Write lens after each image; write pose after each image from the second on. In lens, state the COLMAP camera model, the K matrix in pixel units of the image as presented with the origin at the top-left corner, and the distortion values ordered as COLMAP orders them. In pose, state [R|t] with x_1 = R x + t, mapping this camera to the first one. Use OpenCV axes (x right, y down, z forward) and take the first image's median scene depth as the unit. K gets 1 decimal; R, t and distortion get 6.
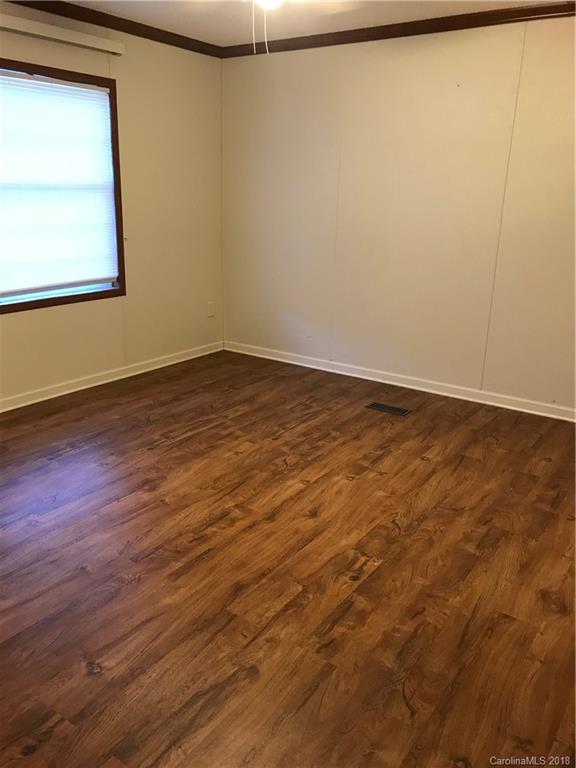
lens RADIAL K [[629.2, 0, 287.2], [0, 629.2, 381.6], [0, 0, 1]] dist [0.034578, -0.036958]
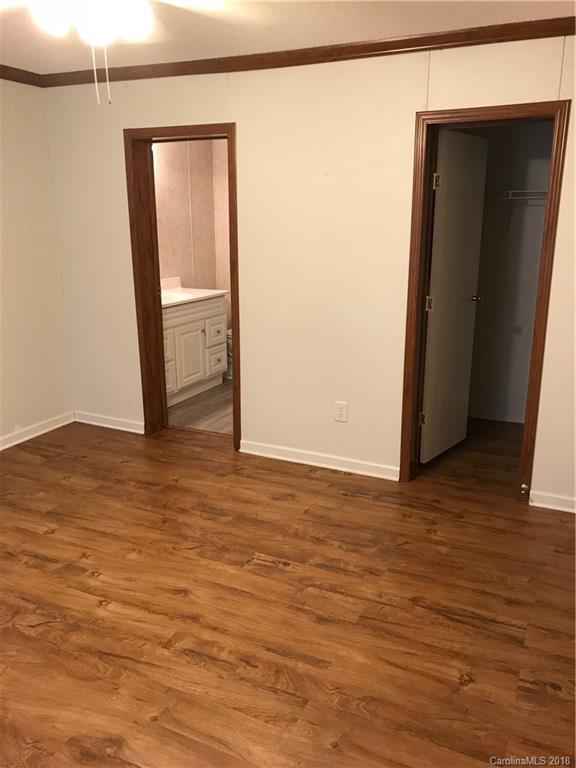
lens RADIAL K [[629.2, 0, 287.0], [0, 629.2, 386.2], [0, 0, 1]] dist [0.034578, -0.036958]
pose [[-0.174499, -0.288707, 0.941381, -0.864674], [0.280608, 0.901824, 0.328591, -0.367679], [-0.943827, 0.321498, -0.076354, 0.894664]]
